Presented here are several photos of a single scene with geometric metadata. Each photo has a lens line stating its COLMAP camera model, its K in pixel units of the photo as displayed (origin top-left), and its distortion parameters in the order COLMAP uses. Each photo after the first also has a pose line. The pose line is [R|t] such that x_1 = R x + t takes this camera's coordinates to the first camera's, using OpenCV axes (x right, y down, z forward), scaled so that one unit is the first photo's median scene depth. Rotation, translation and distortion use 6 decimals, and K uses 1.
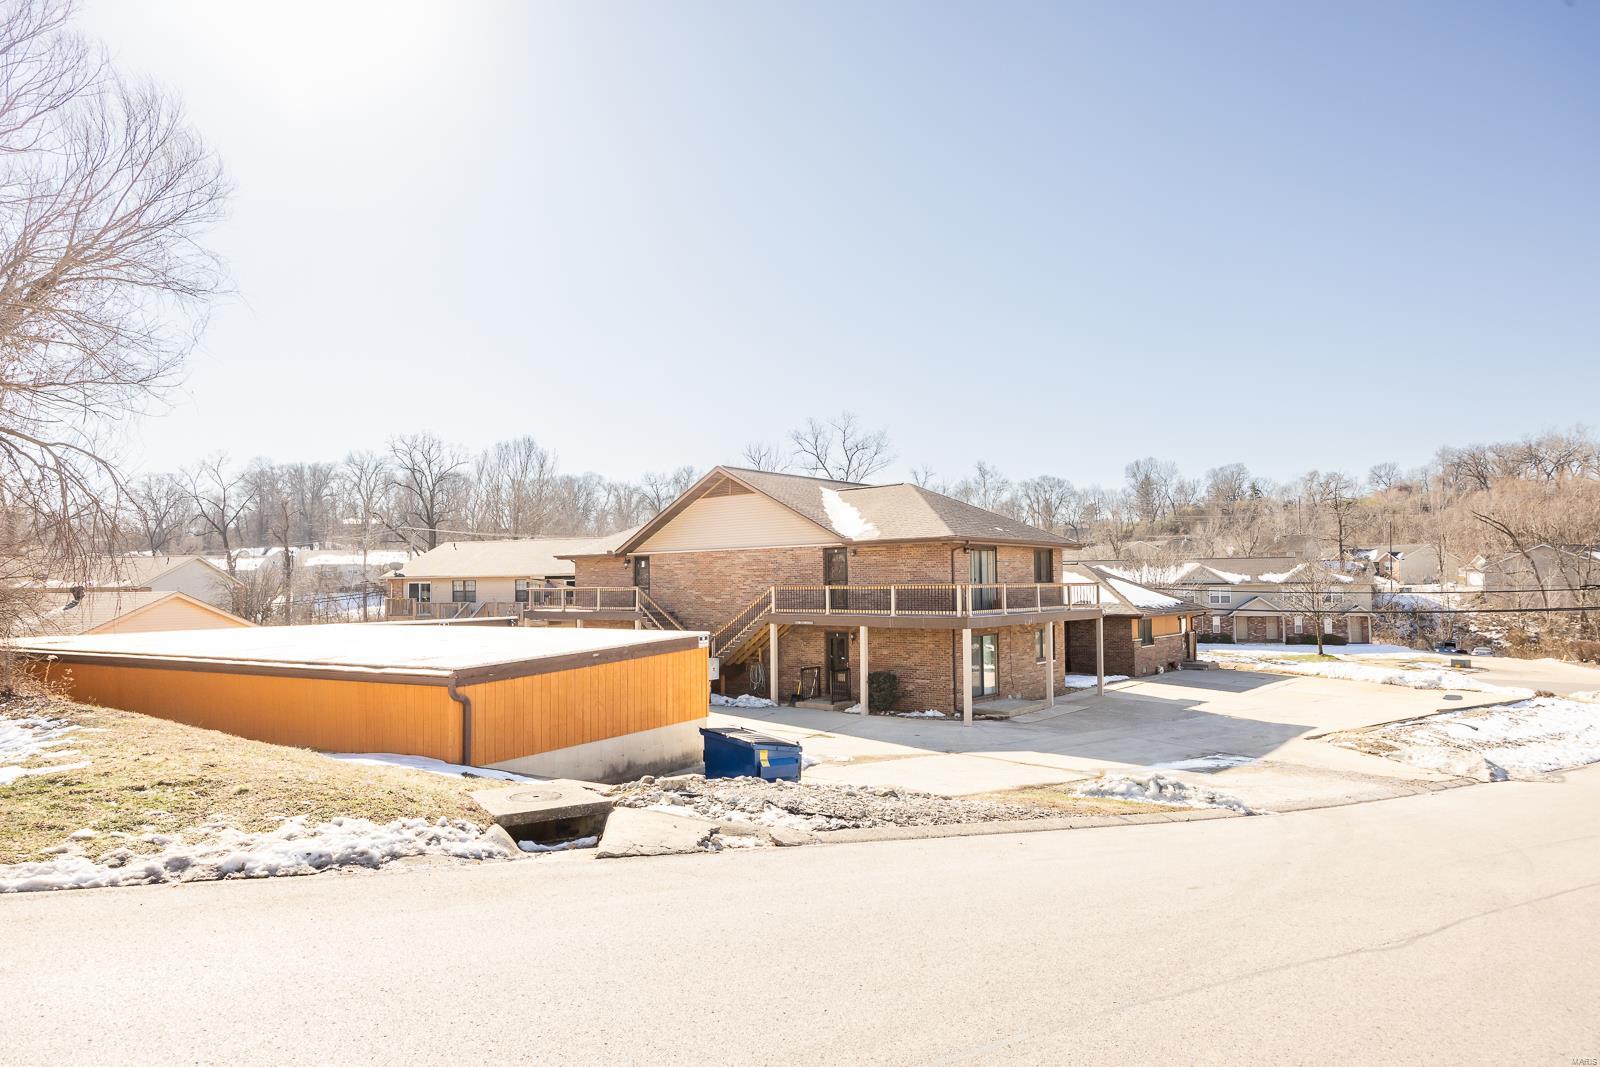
lens RADIAL K [[955.9, 0, 800.0], [0, 955.9, 533.5], [0, 0, 1]] dist [-0.000672, -0.000631]
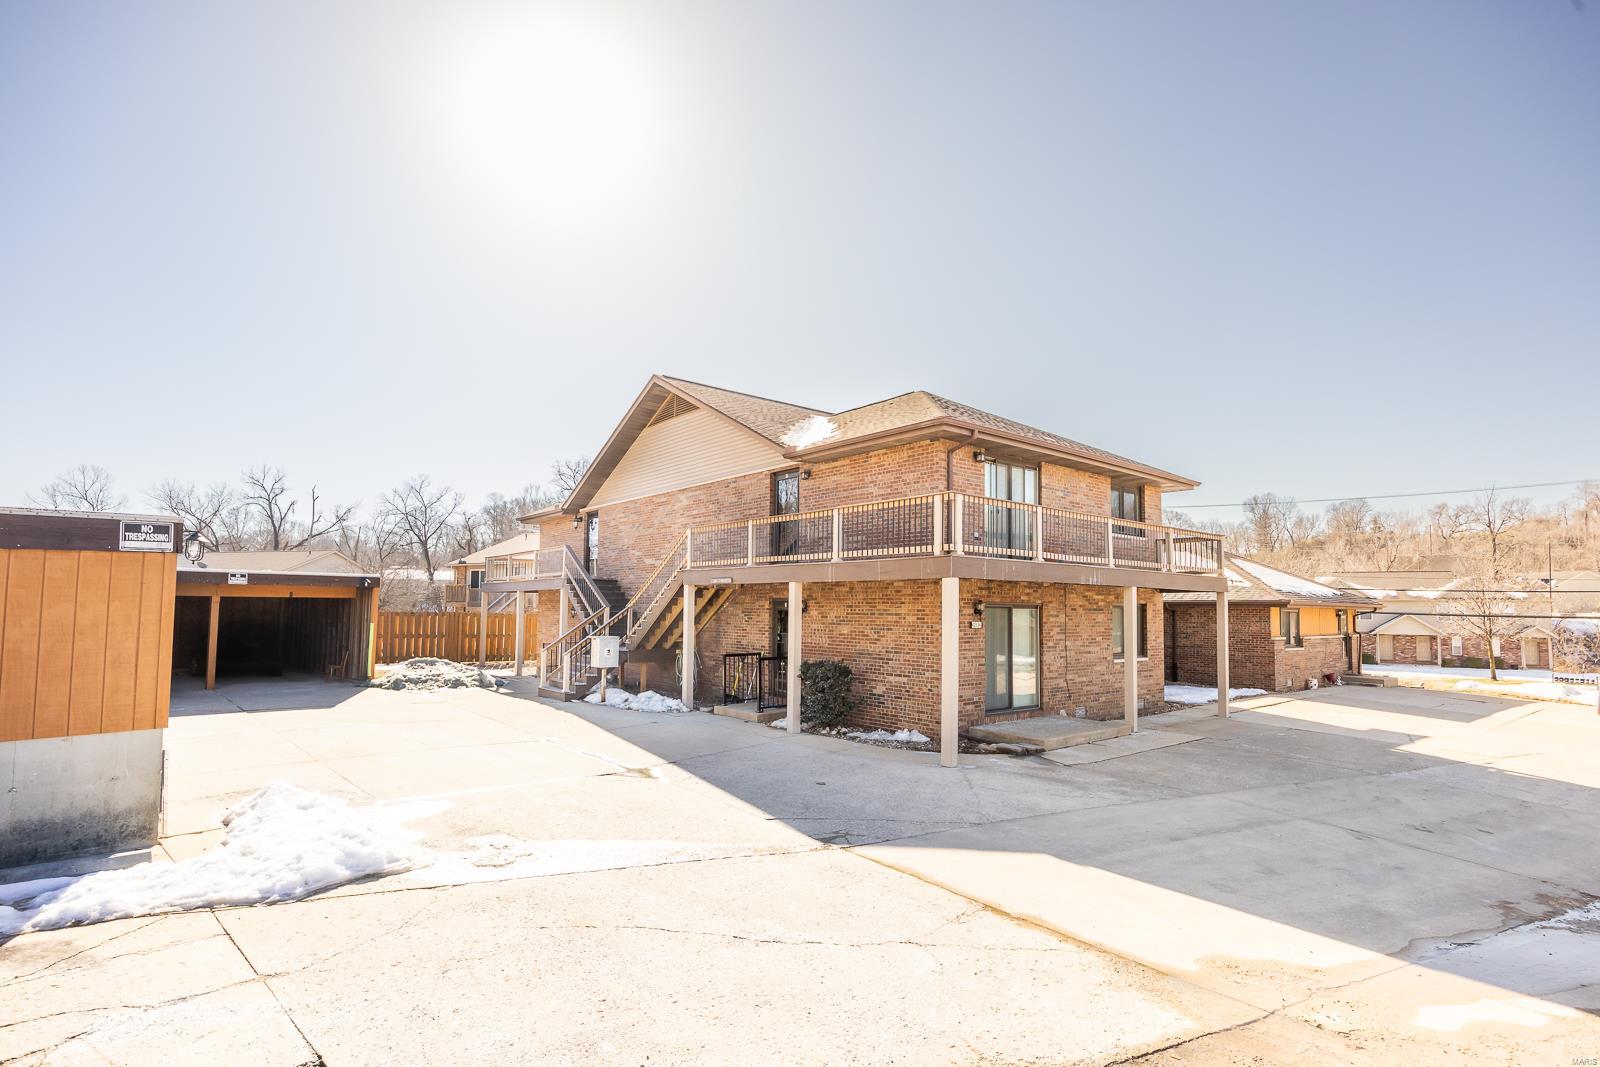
lens RADIAL K [[787.9, 0, 801.7], [0, 787.9, 553.9], [0, 0, 1]] dist [-0.009613, 0.000462]
pose [[0.983403, 0.009190, -0.181202, 0.131705], [-0.012129, 0.999812, -0.015123, 0.072042], [0.181029, 0.017069, 0.983330, 0.431640]]
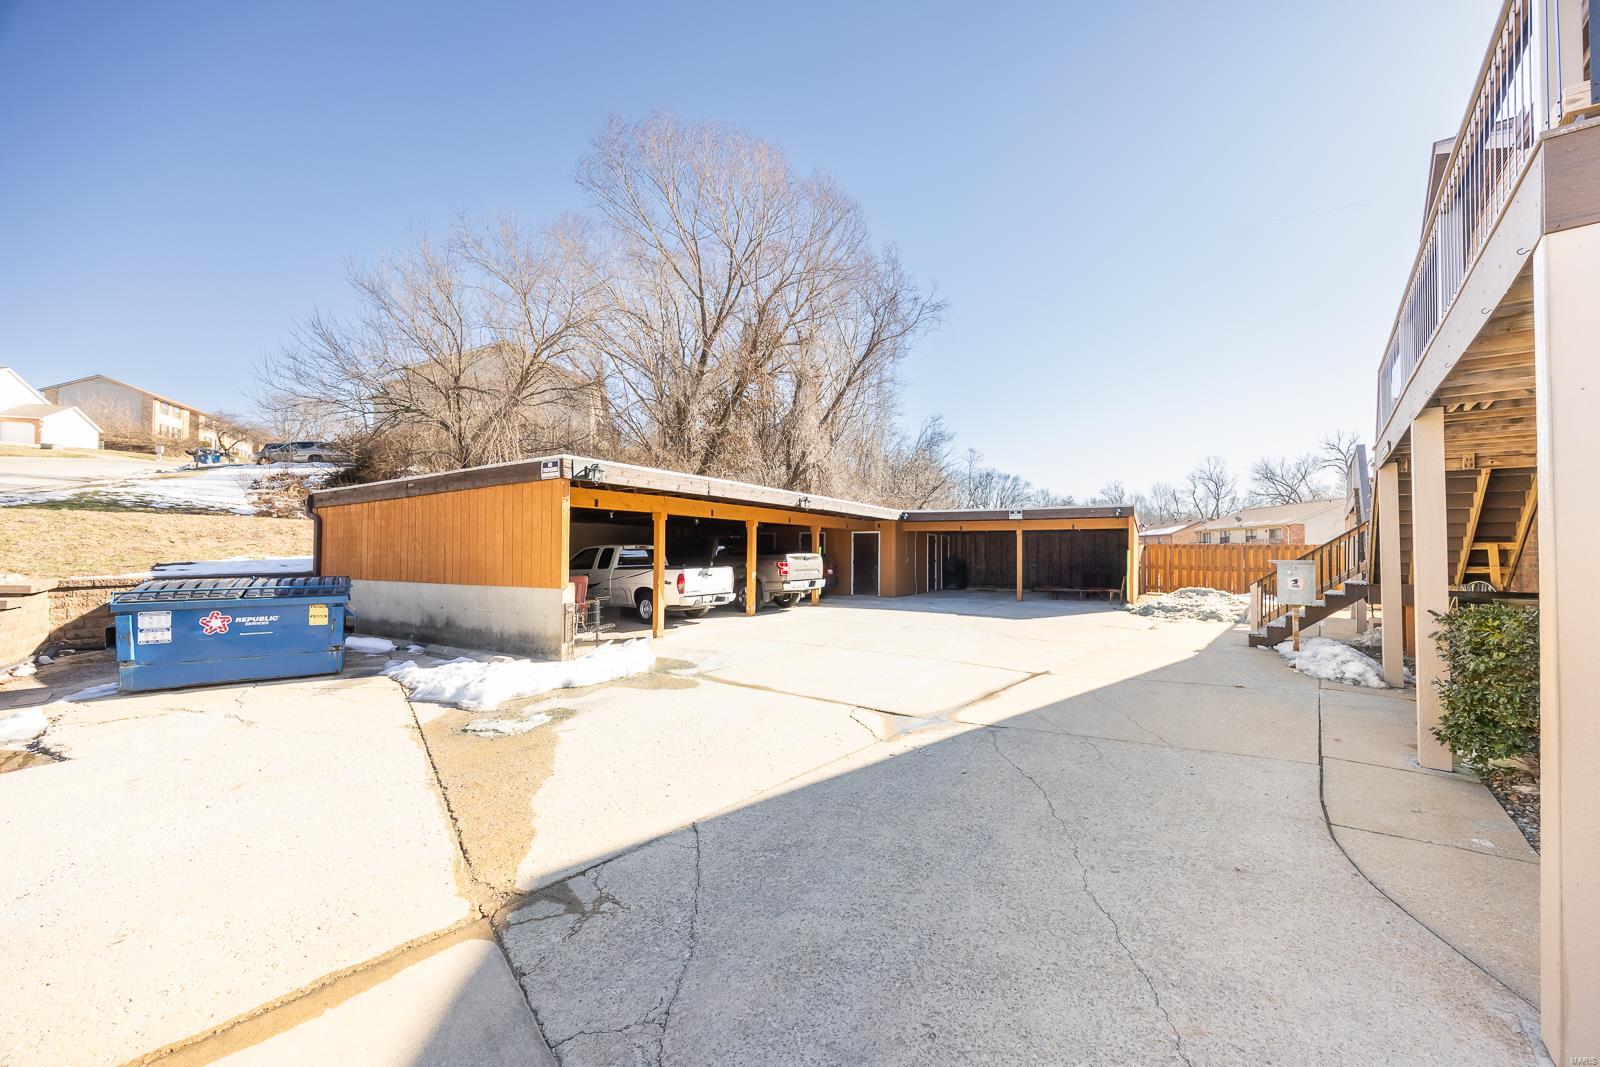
lens RADIAL K [[621.4, 0, 800.0], [0, 621.4, 533.5], [0, 0, 1]] dist [-0.011857, -0.000032]
pose [[0.030917, -0.017177, -0.999374, 0.186615], [0.048704, 0.998690, -0.015659, 0.100611], [0.998335, -0.048190, 0.031713, 0.679348]]
